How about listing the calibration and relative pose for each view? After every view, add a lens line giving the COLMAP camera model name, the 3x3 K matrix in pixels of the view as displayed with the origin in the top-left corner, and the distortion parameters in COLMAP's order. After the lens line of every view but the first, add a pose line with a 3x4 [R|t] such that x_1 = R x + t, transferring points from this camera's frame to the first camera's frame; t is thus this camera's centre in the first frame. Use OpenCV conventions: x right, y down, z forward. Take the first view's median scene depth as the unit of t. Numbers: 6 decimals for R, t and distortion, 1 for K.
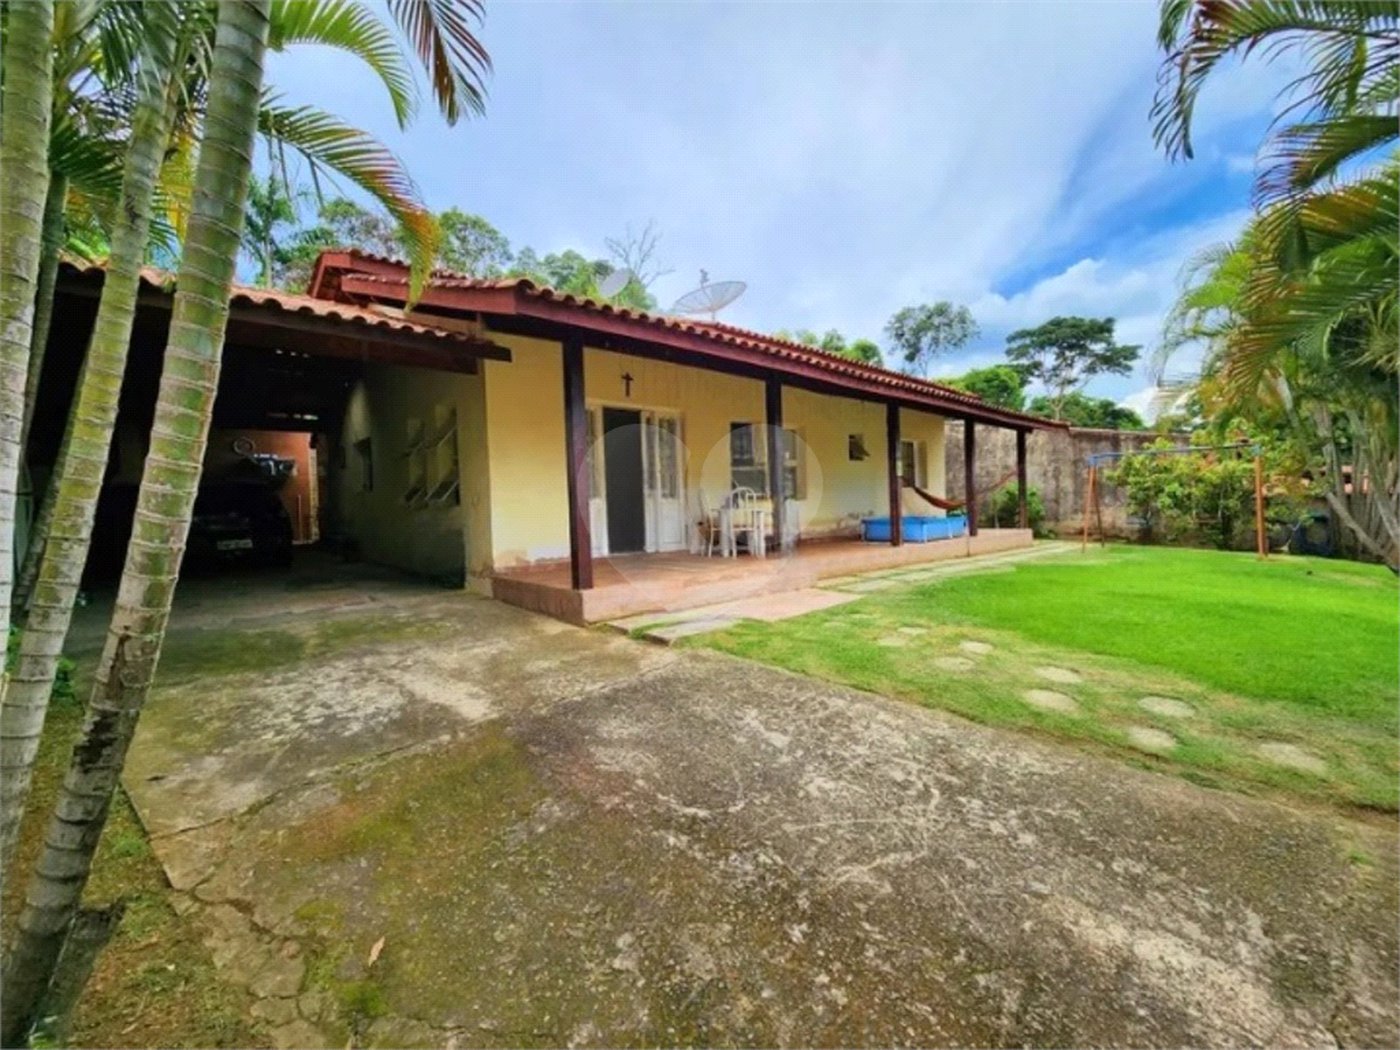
lens RADIAL K [[570.4, 0, 698.6], [0, 570.4, 519.8], [0, 0, 1]] dist [0.001348, -0.001682]
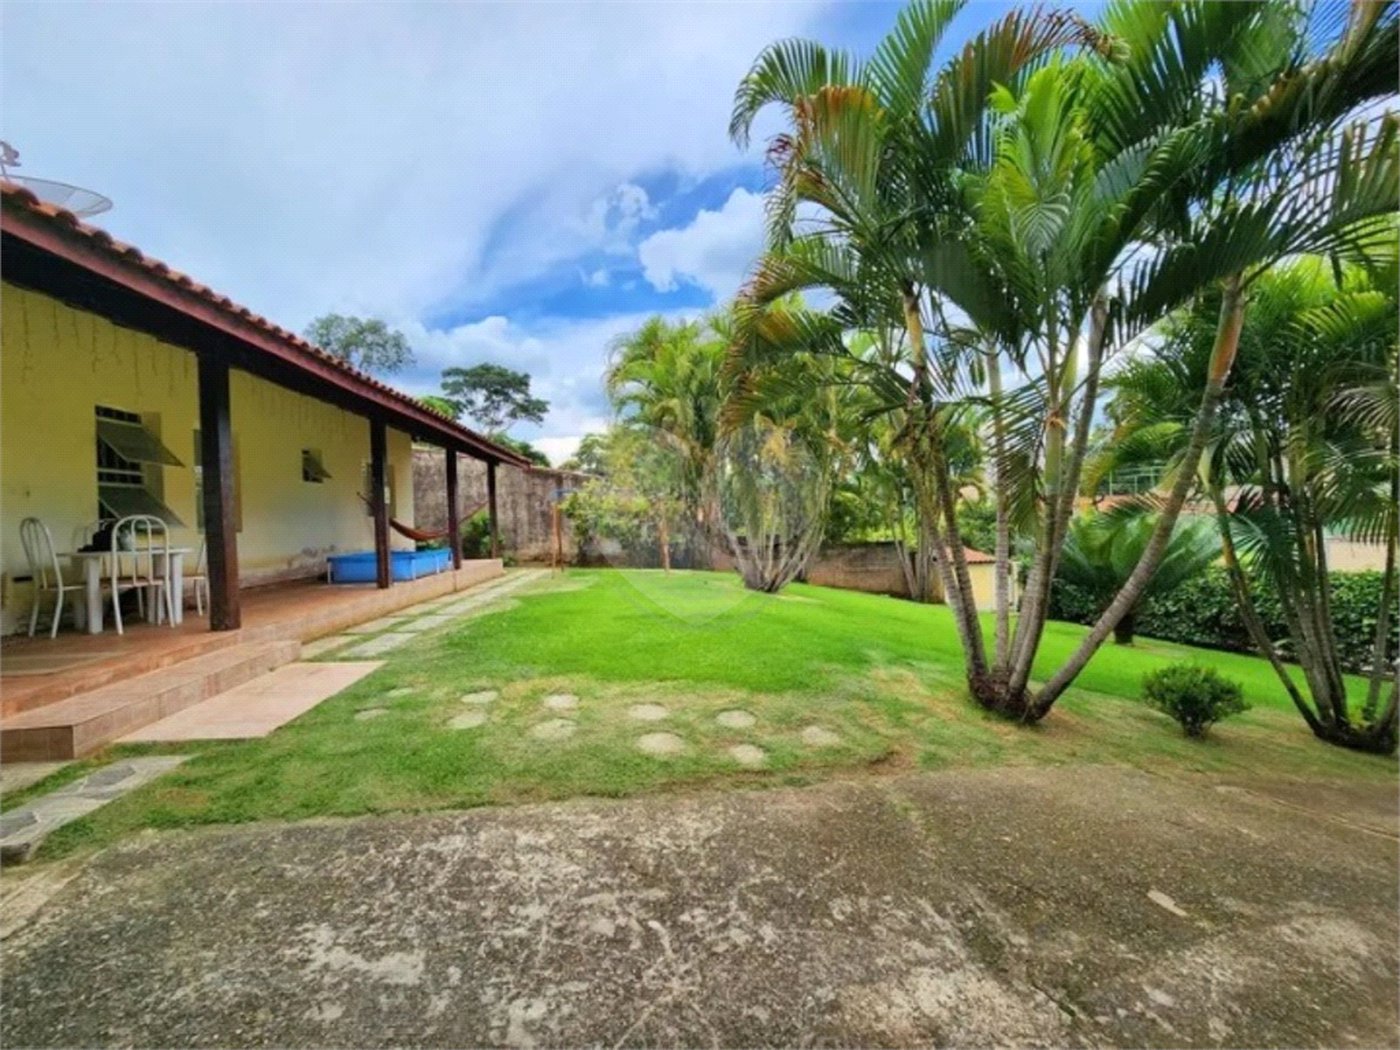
lens RADIAL K [[570.4, 0, 698.6], [0, 570.4, 519.8], [0, 0, 1]] dist [0.001348, -0.001682]
pose [[0.599562, 0.007150, 0.800296, -0.039948], [0.032399, 0.998924, -0.033198, -0.009325], [-0.799672, 0.045833, 0.598685, 0.113125]]
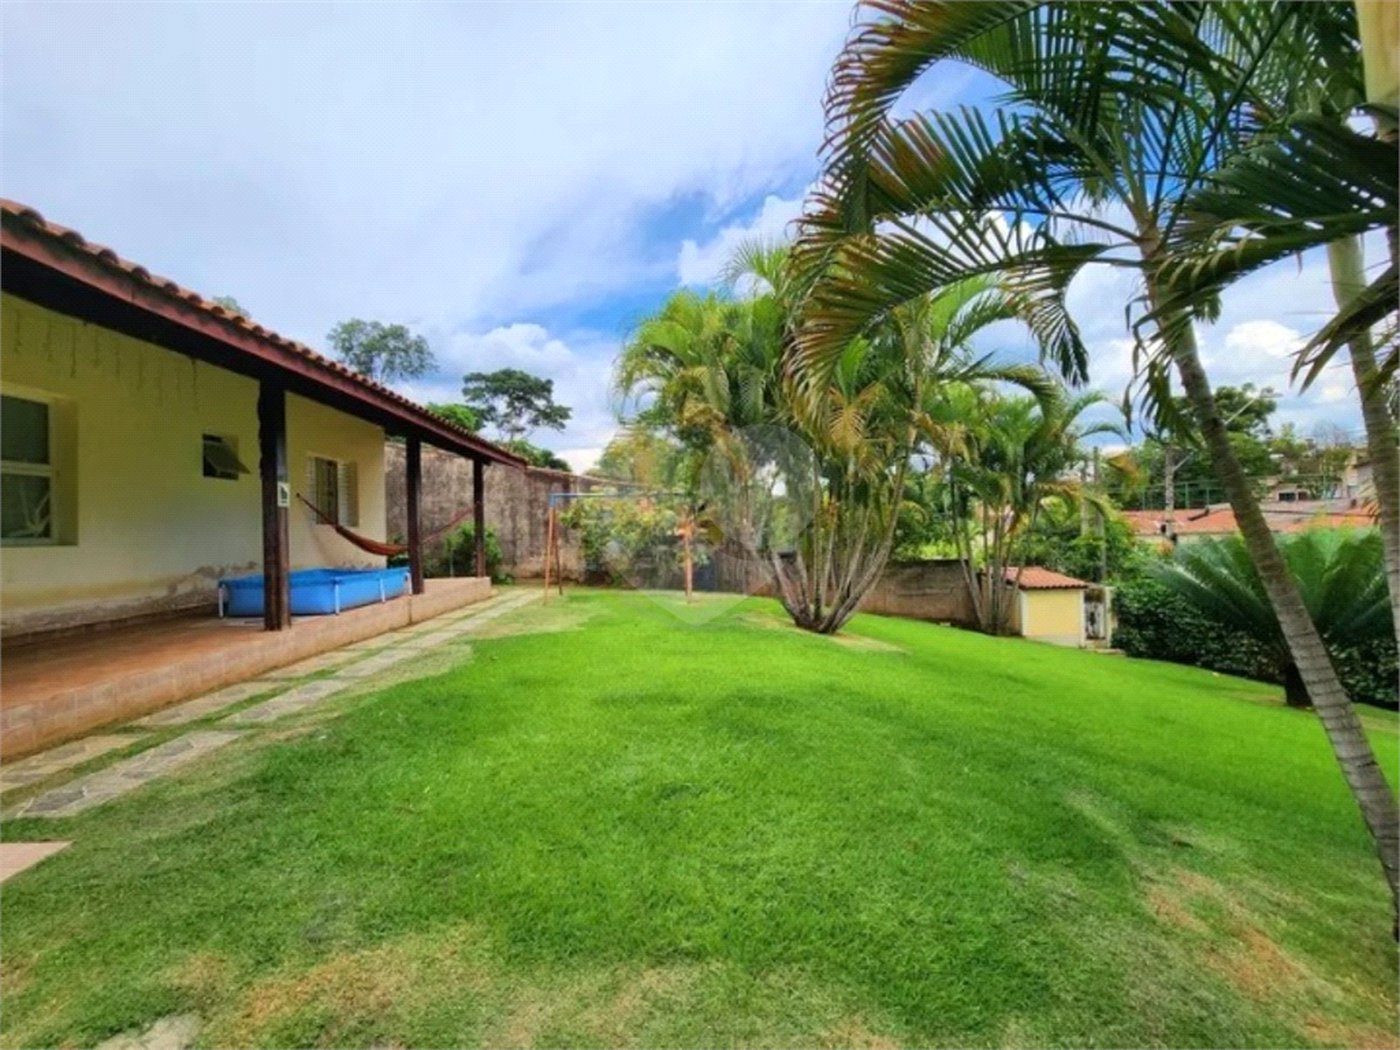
lens RADIAL K [[570.4, 0, 698.6], [0, 570.4, 519.8], [0, 0, 1]] dist [0.001348, -0.001682]
pose [[0.632960, 0.029239, 0.773632, 0.147478], [0.019389, 0.998374, -0.053596, -0.021334], [-0.773942, 0.048924, 0.631364, 0.266746]]
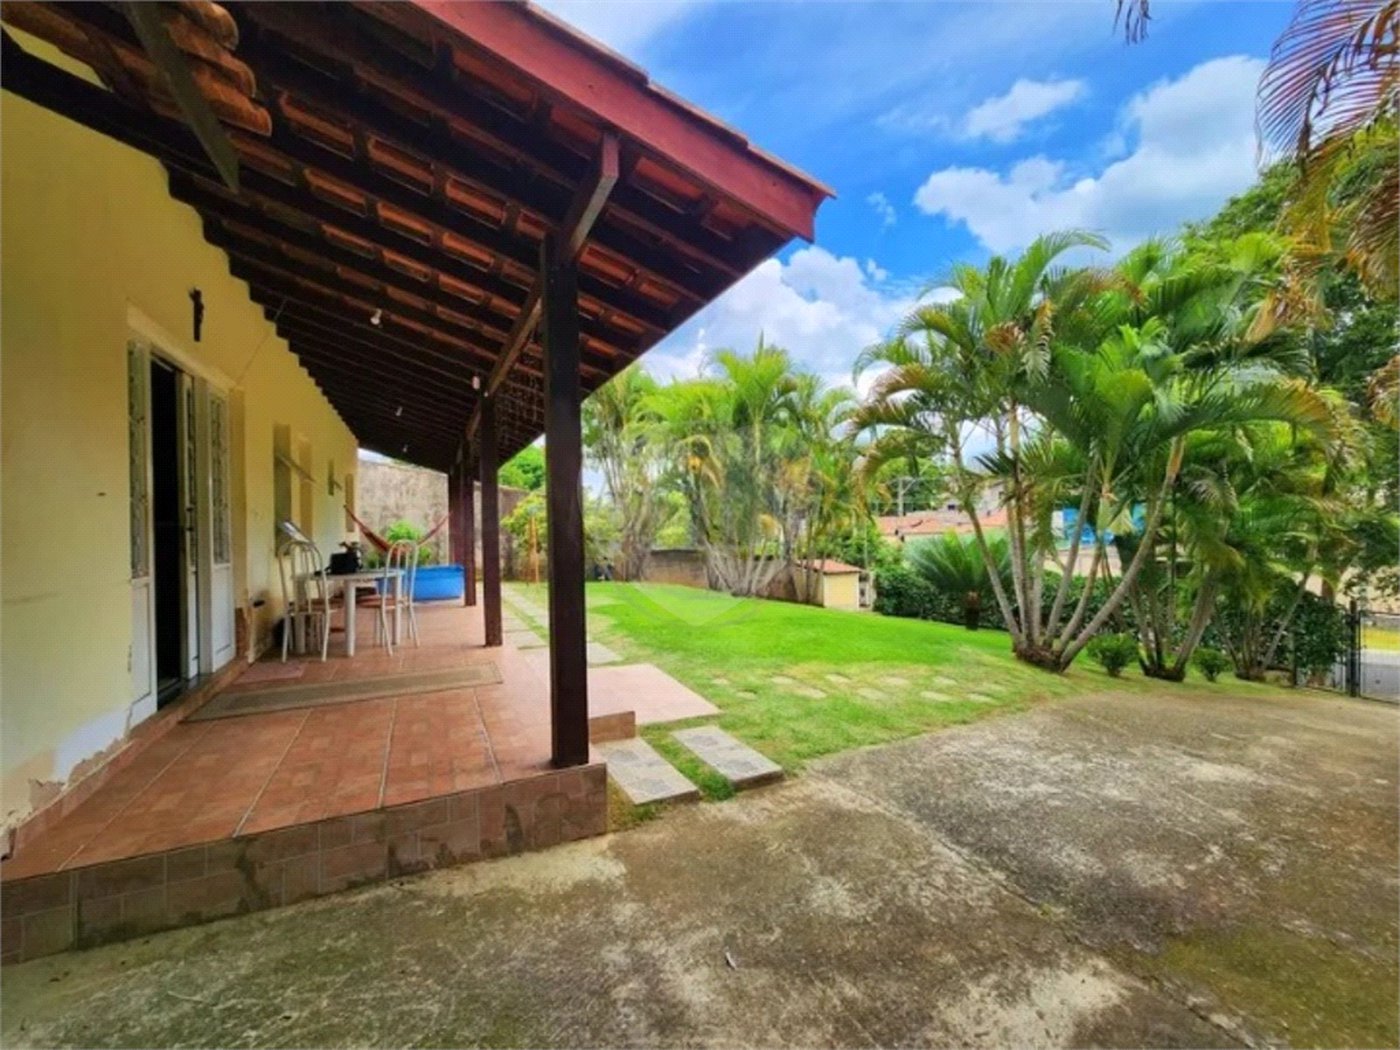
lens RADIAL K [[570.4, 0, 698.6], [0, 570.4, 519.8], [0, 0, 1]] dist [0.001348, -0.001682]
pose [[0.293145, 0.031877, 0.955536, -0.322231], [0.030474, 0.998625, -0.042663, -0.031834], [-0.955582, 0.041625, 0.291771, 0.365521]]
